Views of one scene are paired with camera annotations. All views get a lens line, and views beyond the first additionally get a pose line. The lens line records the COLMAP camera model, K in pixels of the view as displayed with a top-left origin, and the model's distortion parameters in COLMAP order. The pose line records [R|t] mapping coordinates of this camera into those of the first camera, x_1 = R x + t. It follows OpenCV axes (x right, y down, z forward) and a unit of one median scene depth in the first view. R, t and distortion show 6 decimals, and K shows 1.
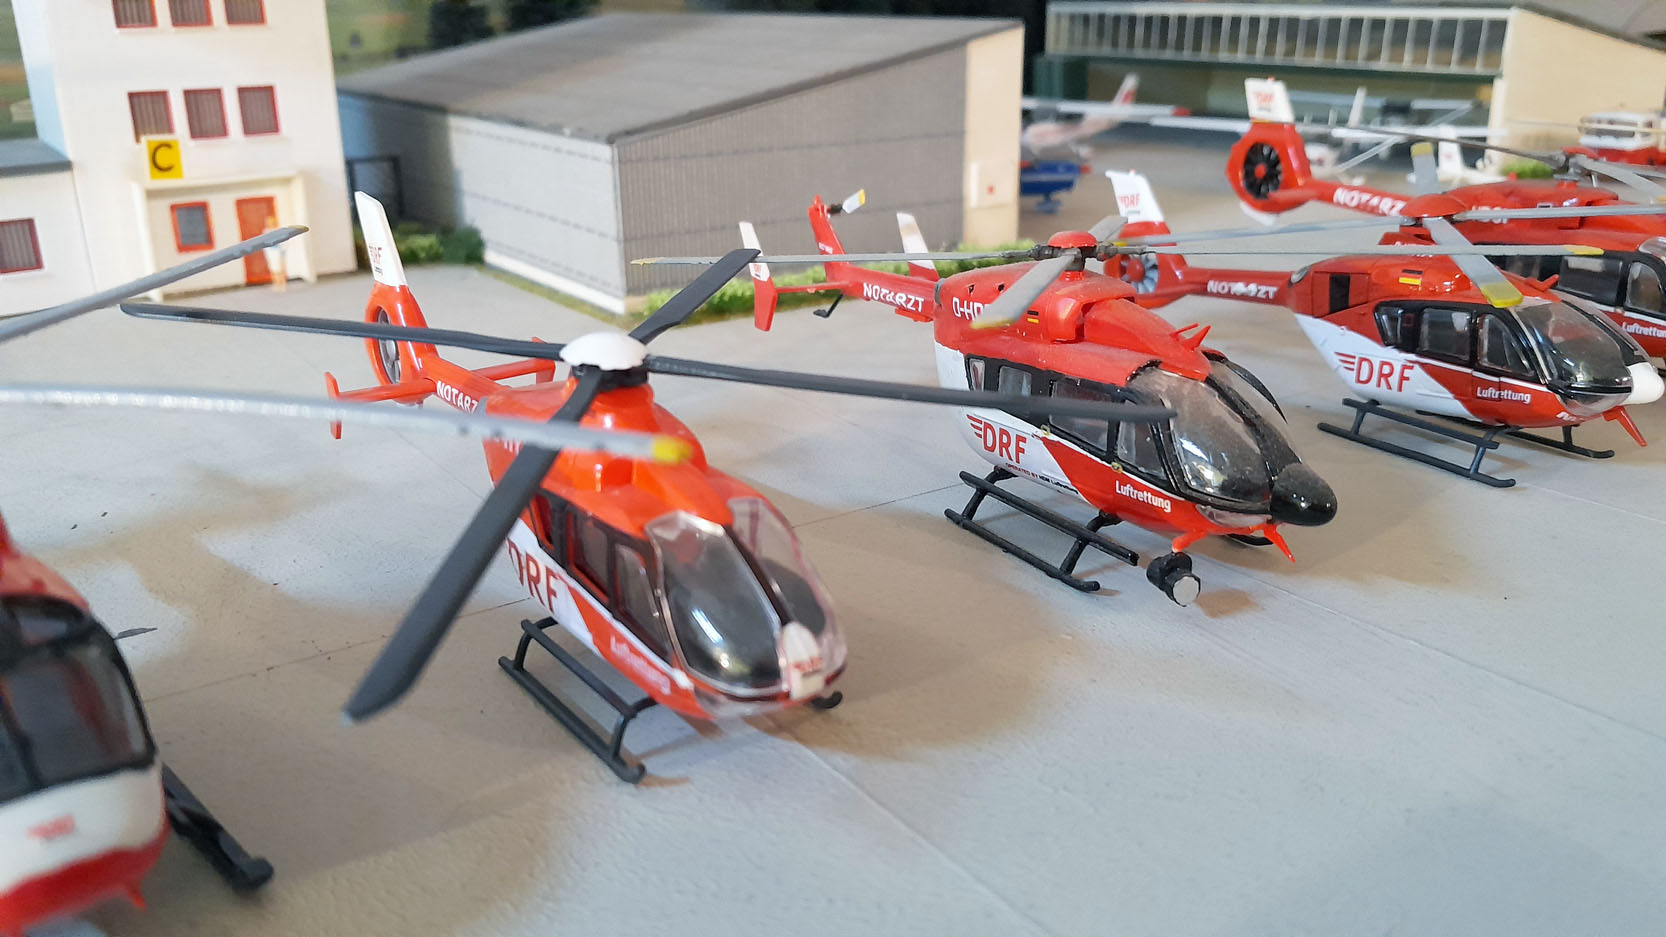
lens RADIAL K [[1327.6, 0, 833.0], [0, 1327.6, 468.5], [0, 0, 1]] dist [0.001701, -0.083073]
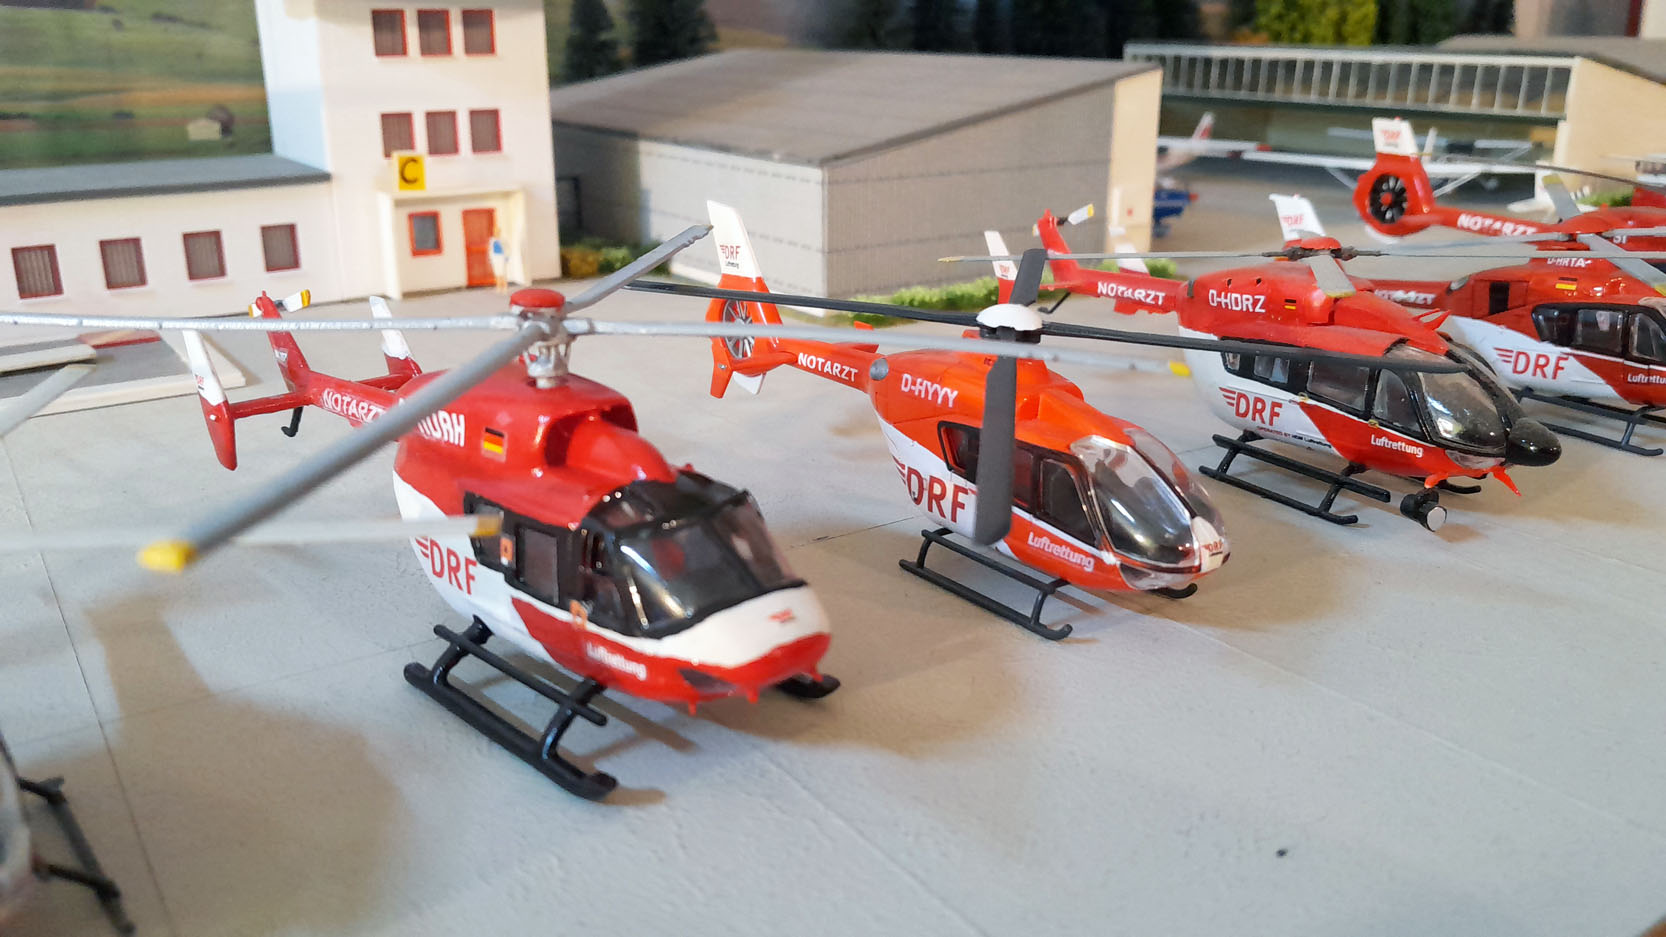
lens RADIAL K [[1335.7, 0, 837.8], [0, 1335.7, 451.6], [0, 0, 1]] dist [-0.027864, -0.004764]
pose [[0.999904, 0.013135, 0.004352, -0.226109], [-0.012967, 0.999247, -0.036568, 0.059783], [-0.004829, 0.036508, 0.999322, -0.190647]]
